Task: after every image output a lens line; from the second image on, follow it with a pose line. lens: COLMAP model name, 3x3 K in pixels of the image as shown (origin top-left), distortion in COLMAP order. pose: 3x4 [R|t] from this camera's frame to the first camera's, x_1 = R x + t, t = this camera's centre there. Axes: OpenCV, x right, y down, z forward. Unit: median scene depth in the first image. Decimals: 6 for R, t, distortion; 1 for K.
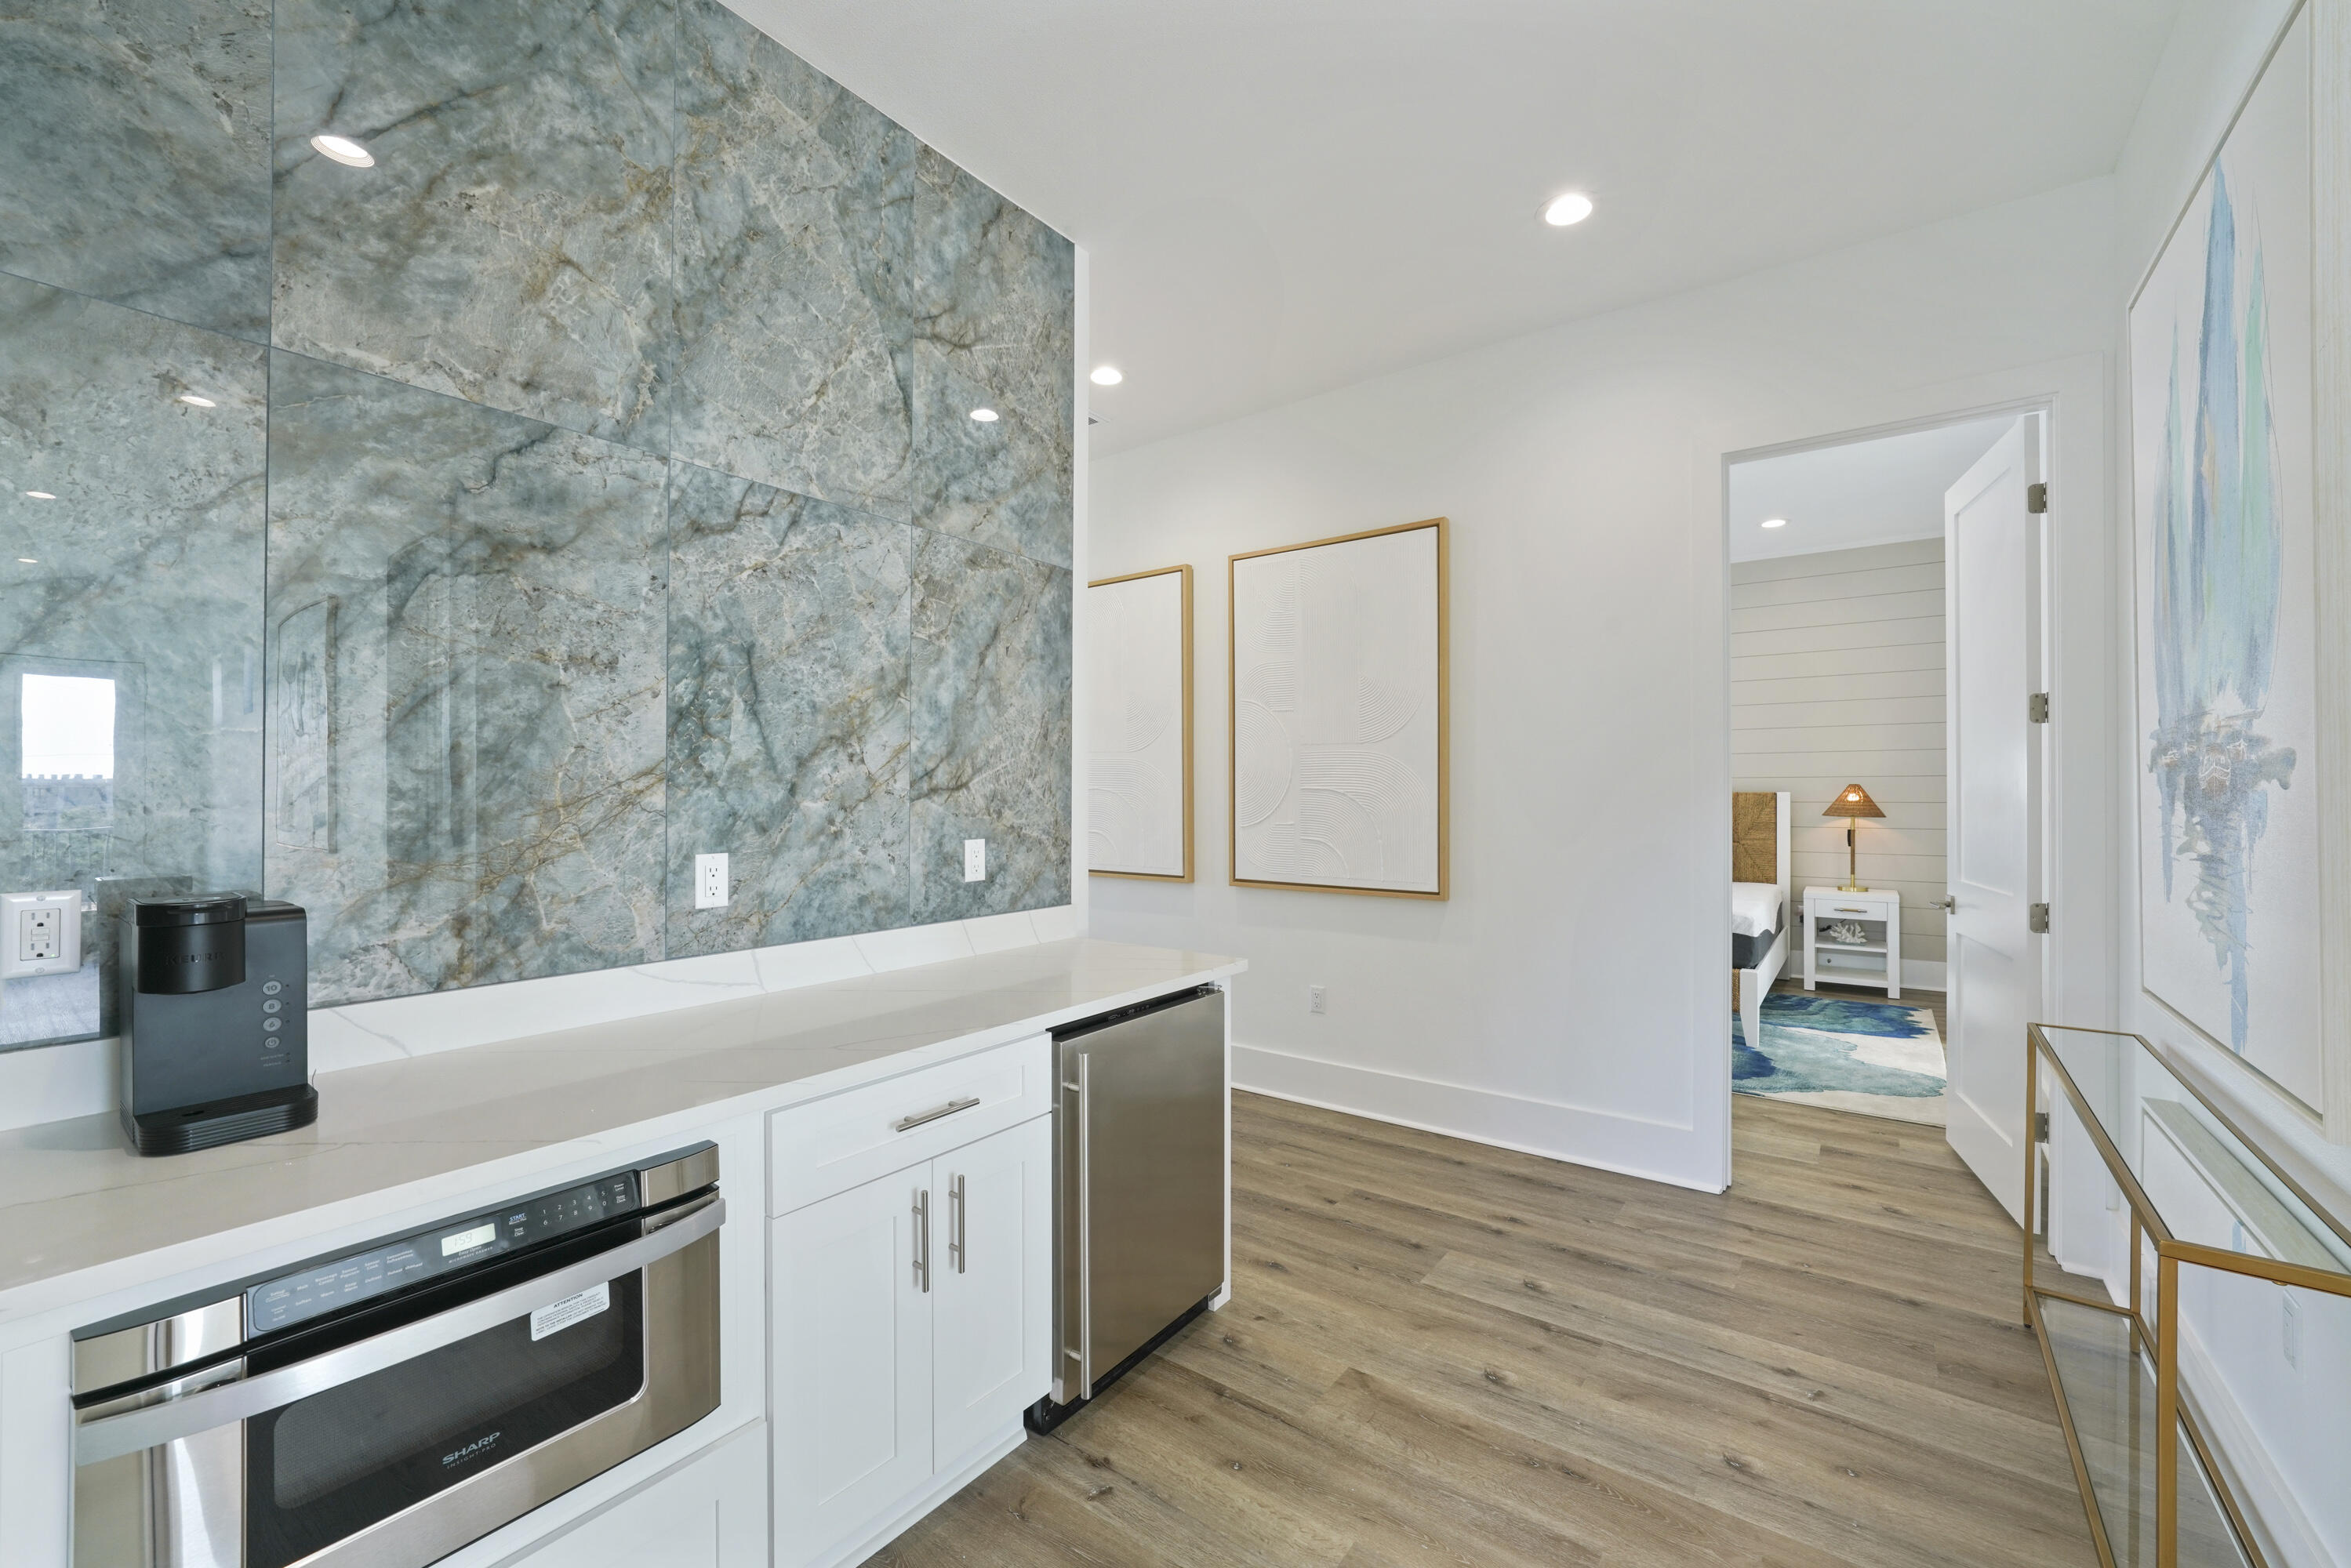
lens RADIAL K [[920.9, 0, 1180.2], [0, 920.9, 786.8], [0, 0, 1]] dist [-0.002435, -0.000080]
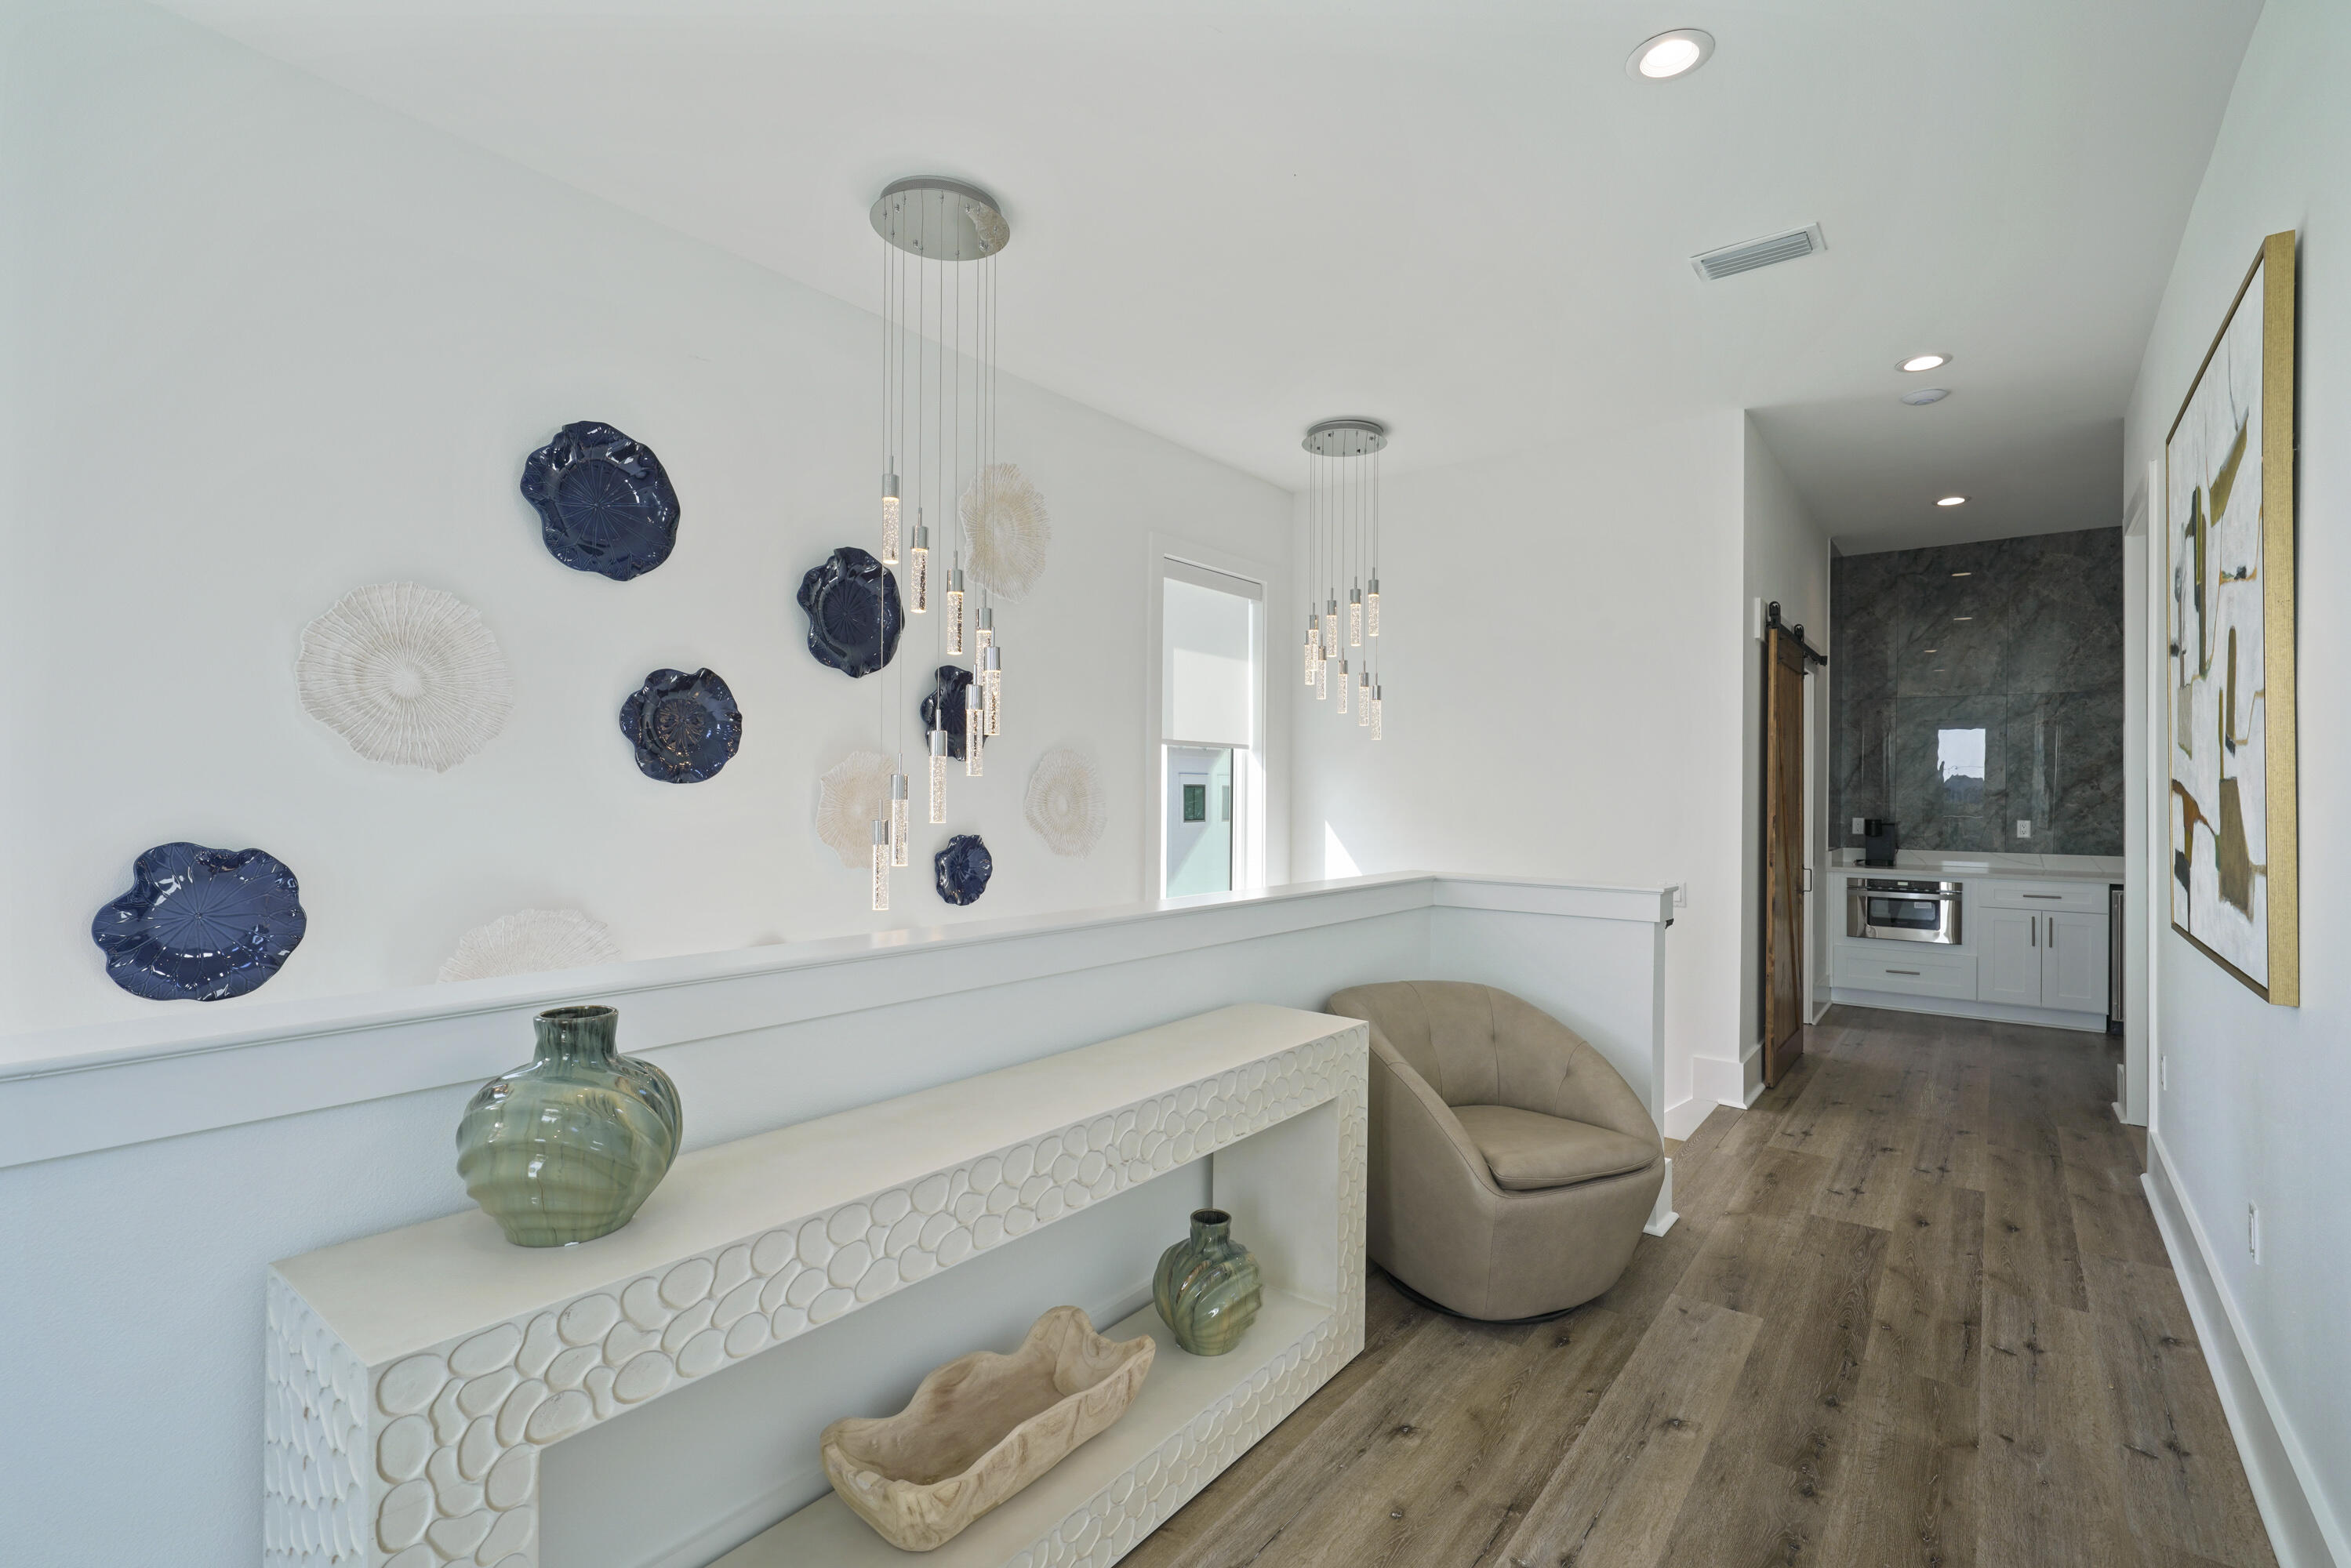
lens RADIAL K [[1027.8, 0, 1178.5], [0, 1027.8, 780.5], [0, 0, 1]] dist [-0.002024, -0.000329]
pose [[-0.029088, -0.002268, -0.999574, 2.985625], [0.004677, 0.999986, -0.002405, -0.064861], [0.999566, -0.004745, -0.029077, -1.707090]]
